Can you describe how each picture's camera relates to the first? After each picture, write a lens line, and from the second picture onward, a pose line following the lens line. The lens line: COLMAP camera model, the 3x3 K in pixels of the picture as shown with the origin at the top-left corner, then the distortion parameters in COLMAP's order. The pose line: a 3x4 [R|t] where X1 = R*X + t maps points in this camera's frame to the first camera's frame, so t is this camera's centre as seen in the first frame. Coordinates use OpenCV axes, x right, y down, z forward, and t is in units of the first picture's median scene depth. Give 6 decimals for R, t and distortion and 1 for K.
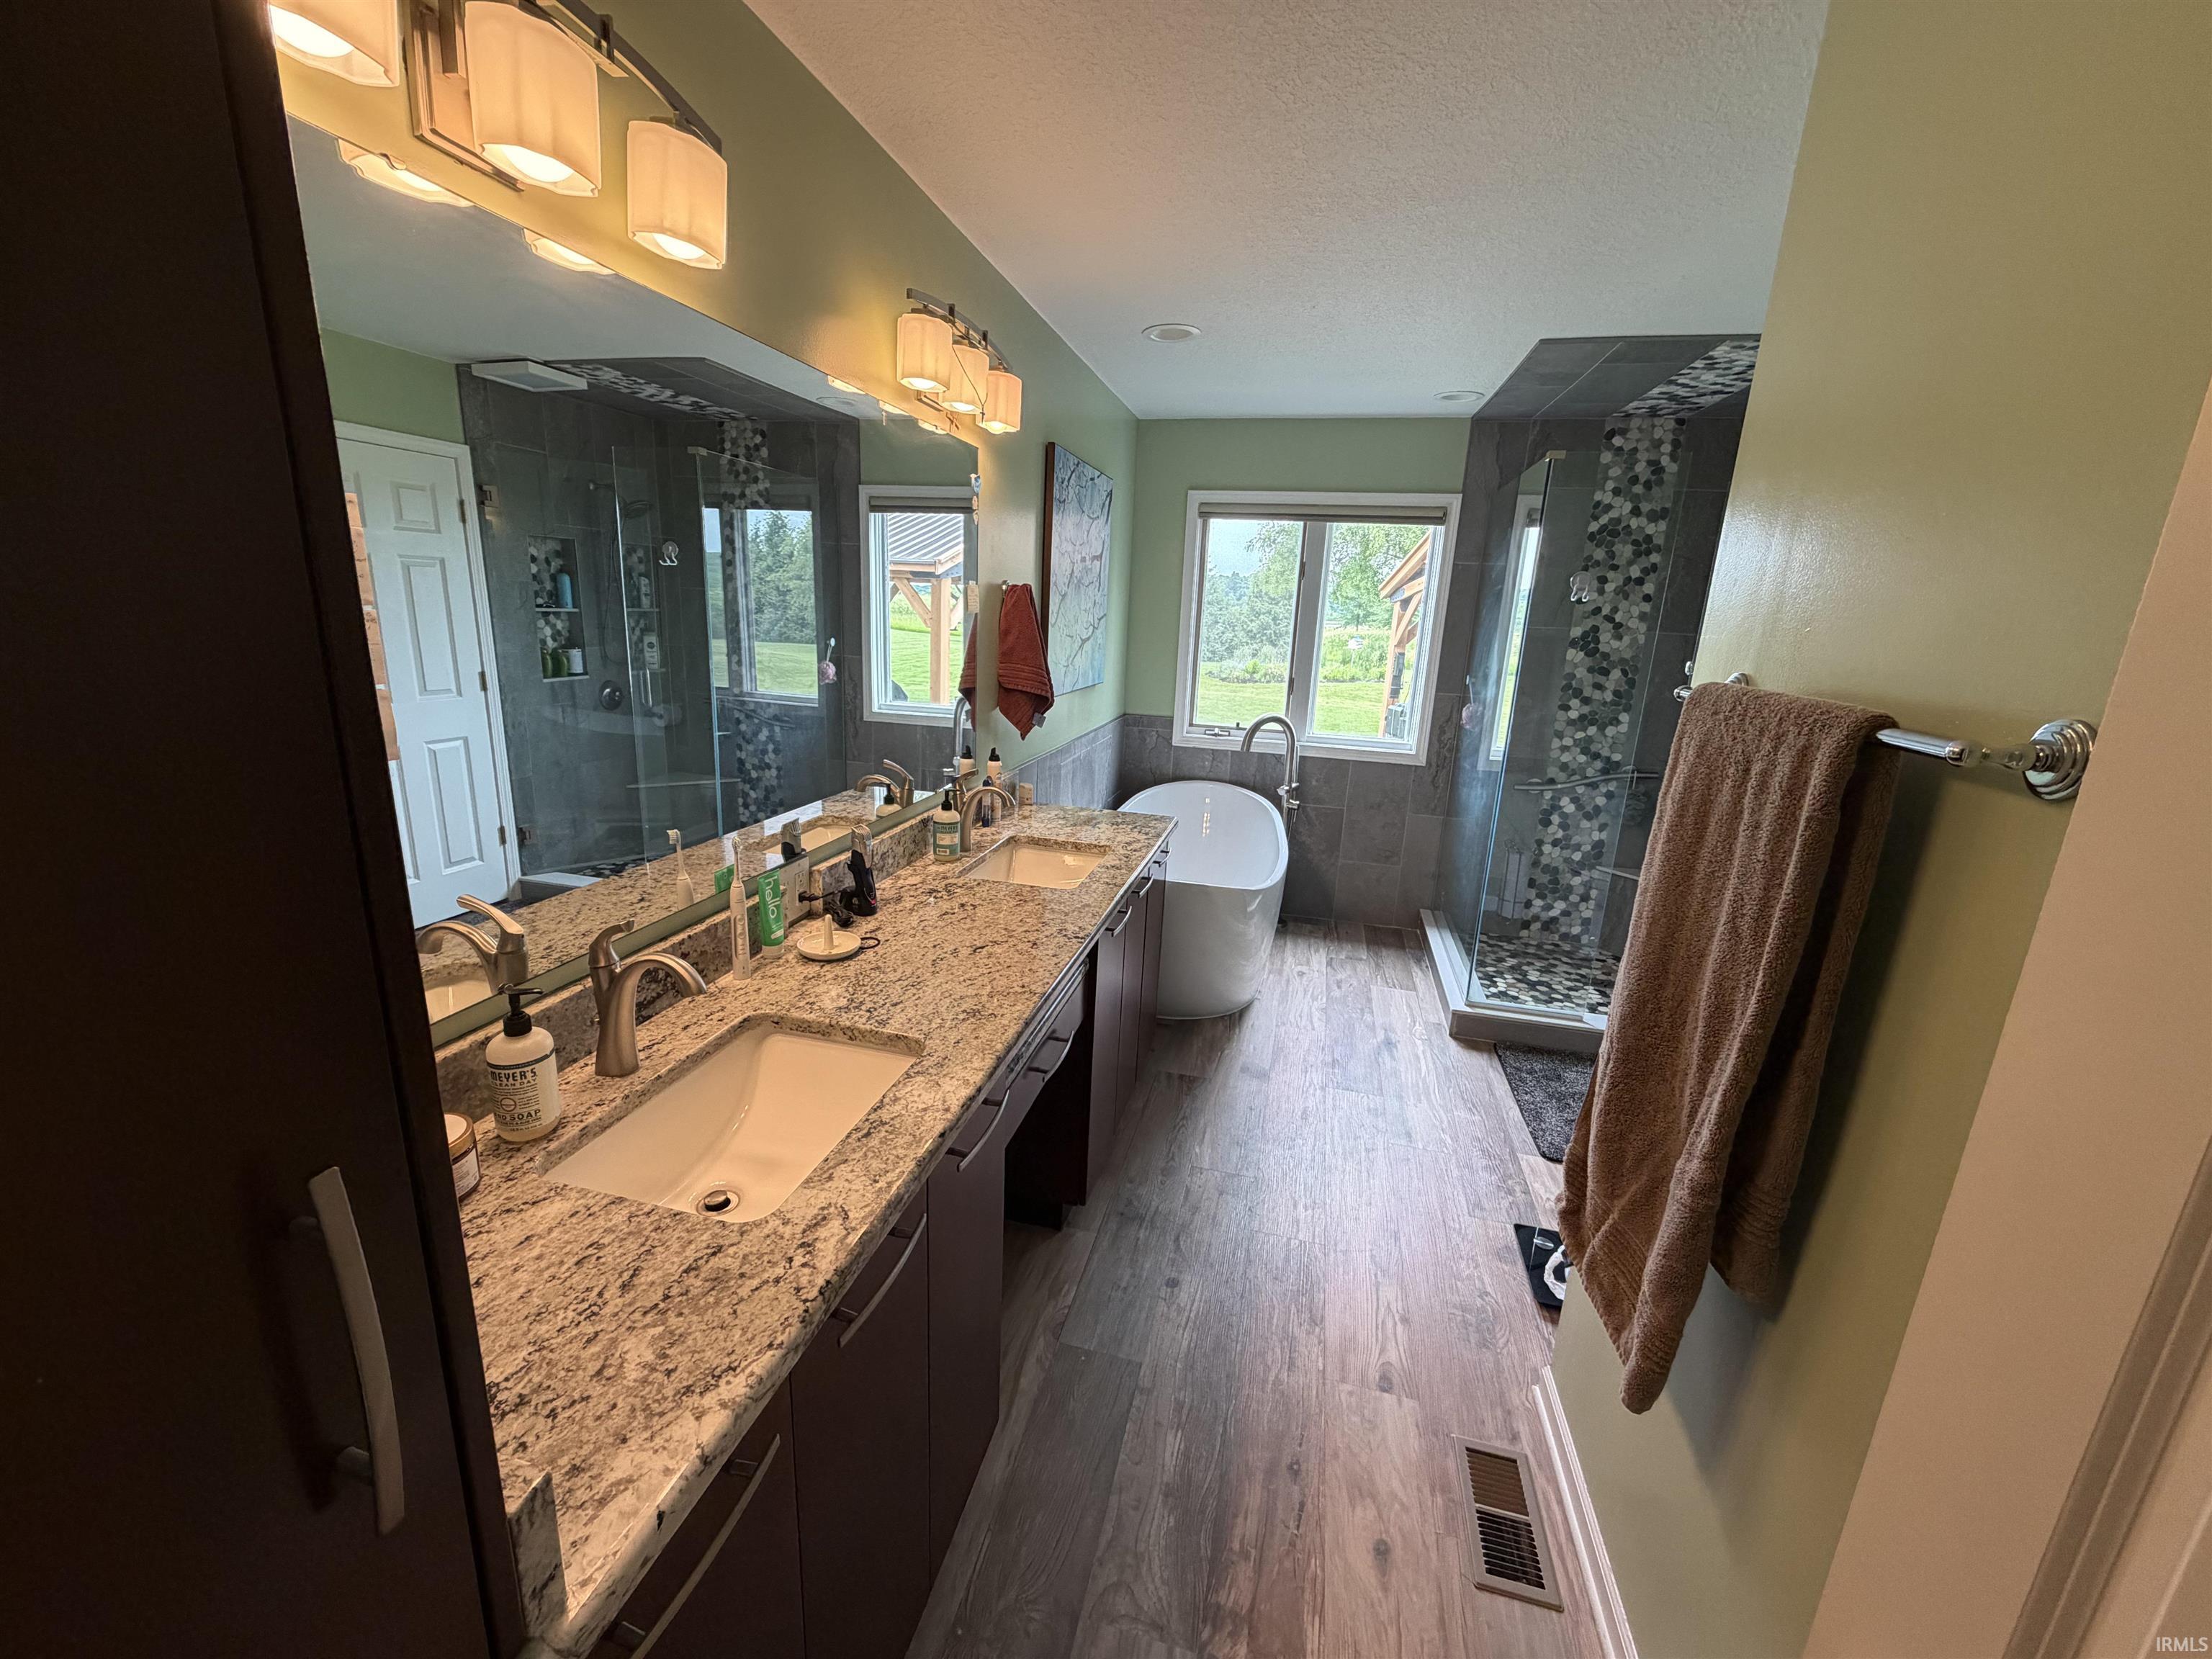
lens RADIAL K [[885.0, 0, 1099.1], [0, 885.0, 827.8], [0, 0, 1]] dist [0.002228, -0.000629]
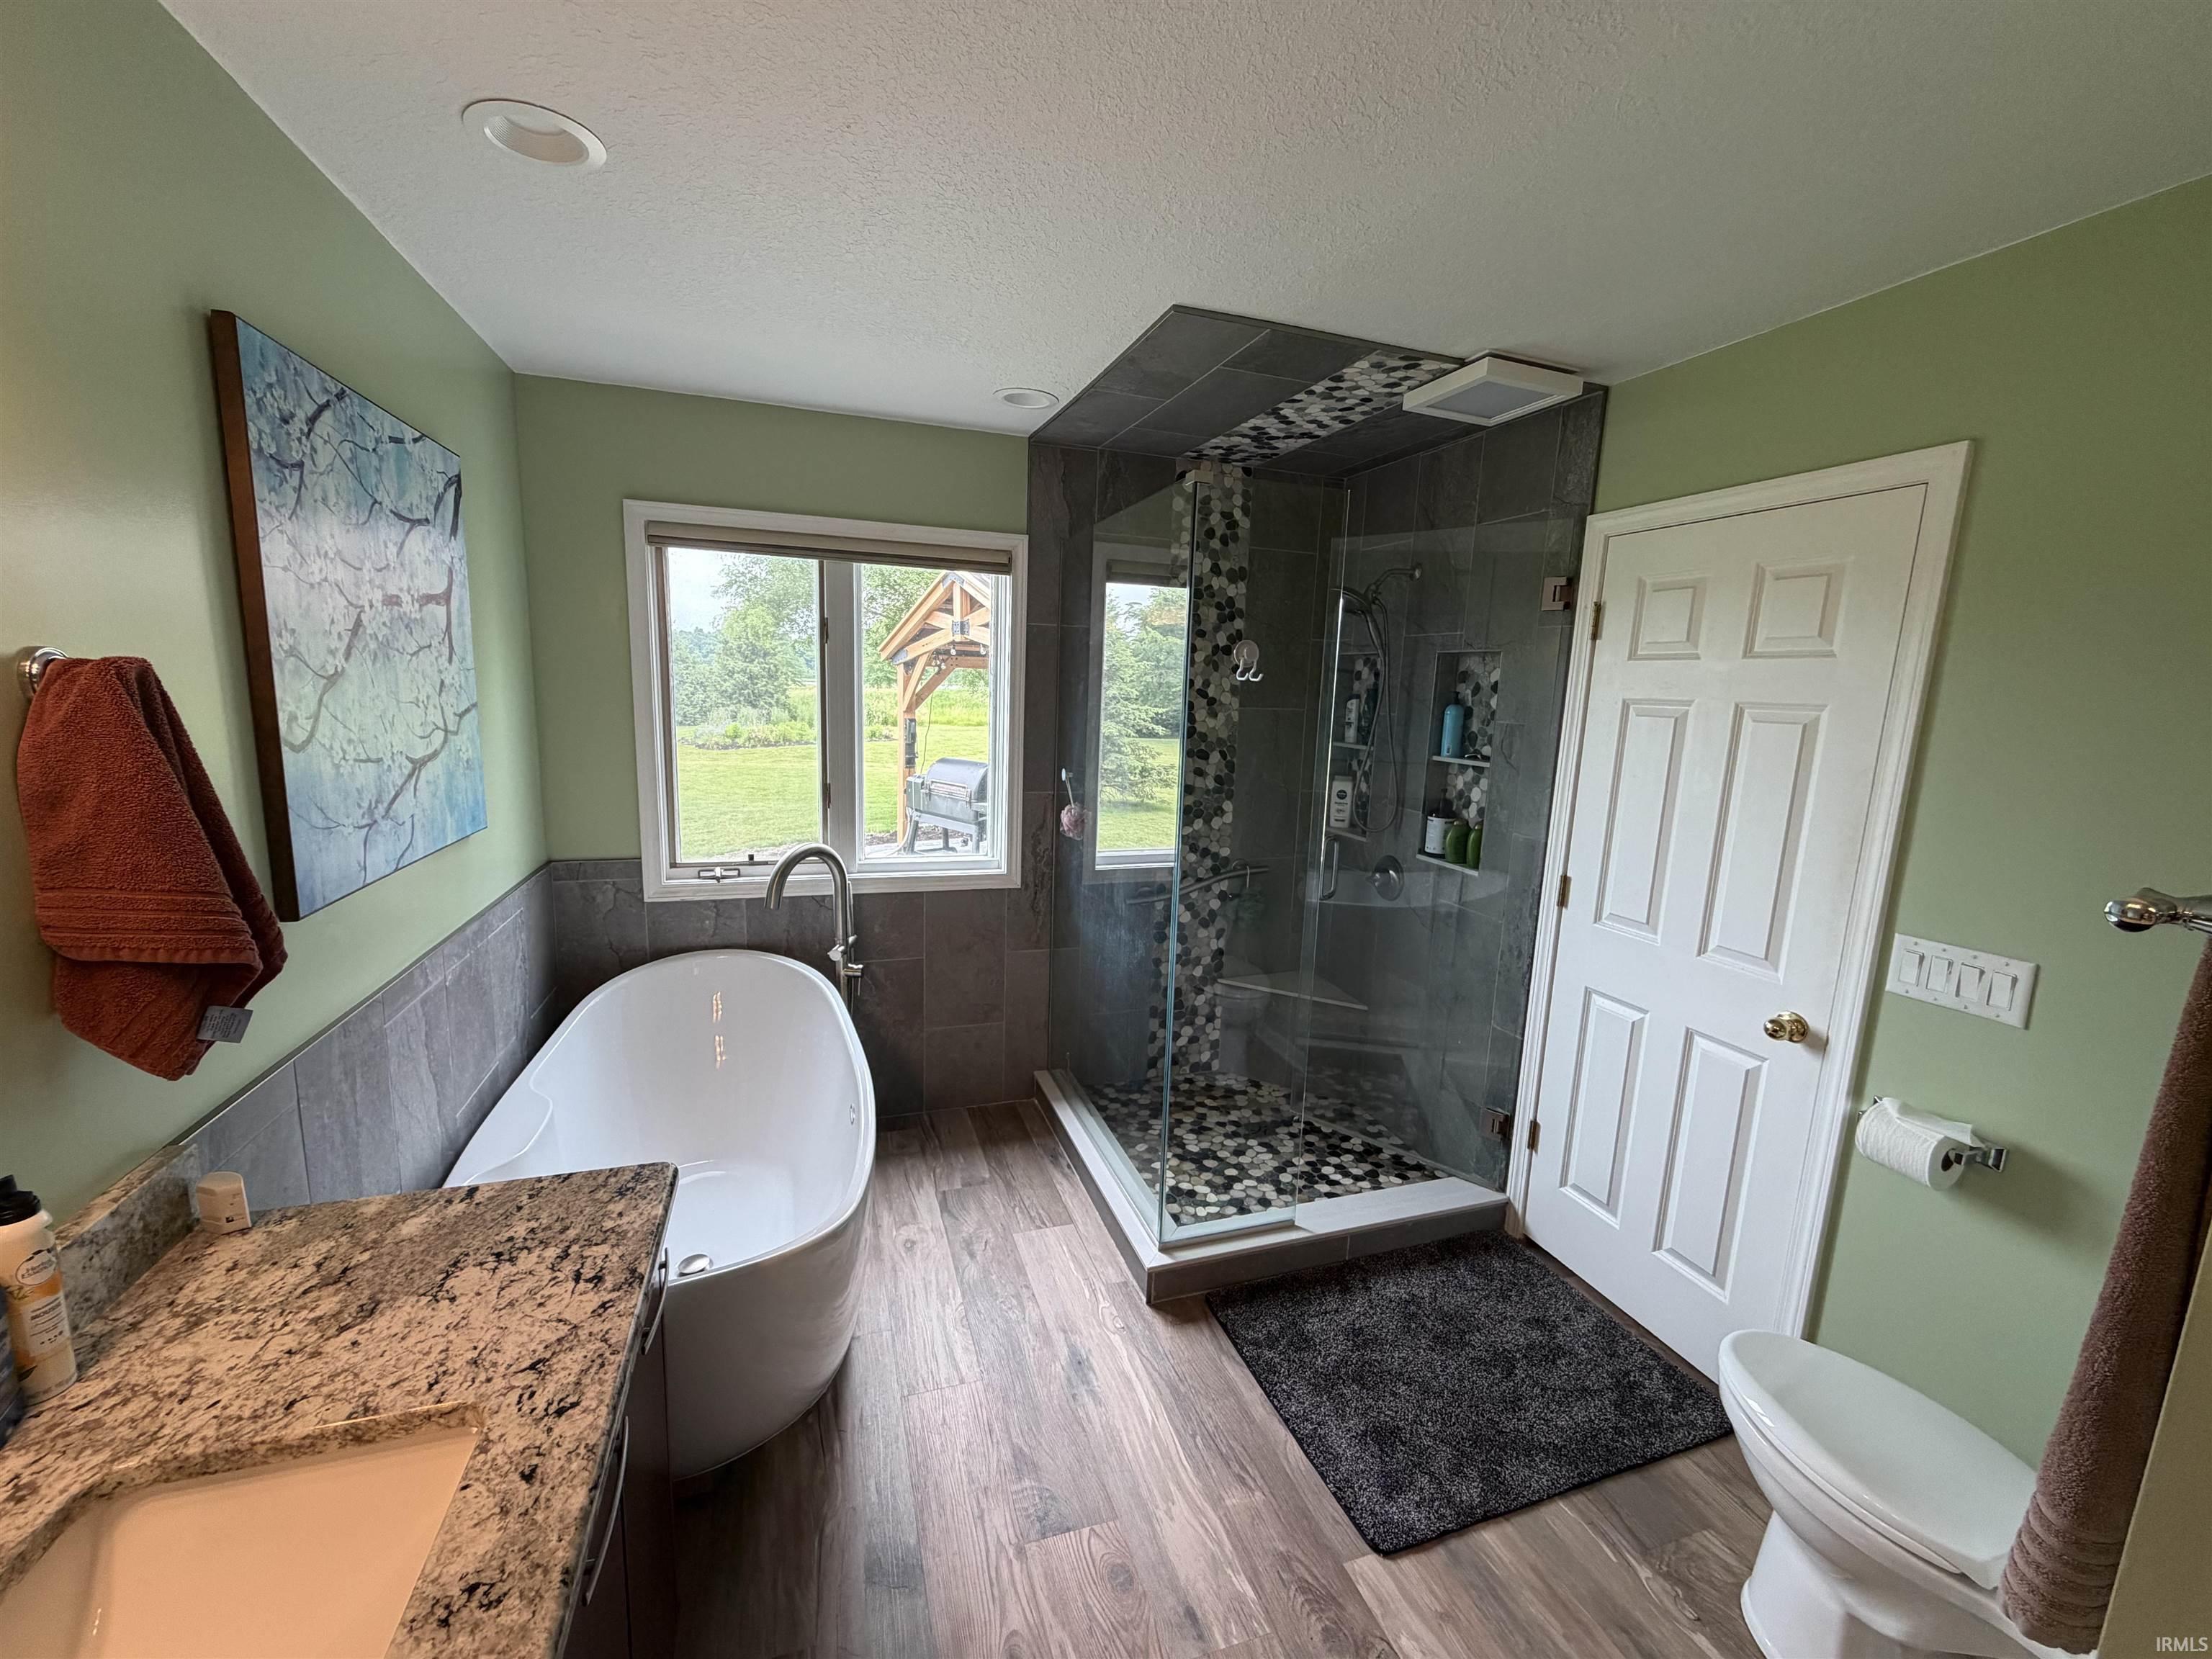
lens RADIAL K [[885.0, 0, 1104.3], [0, 885.0, 831.7], [0, 0, 1]] dist [0.002228, -0.000629]
pose [[0.842985, -0.101680, 0.528240, 0.035308], [0.131537, 0.991127, -0.019132, -0.098829], [-0.521607, 0.085611, 0.848880, 0.334123]]
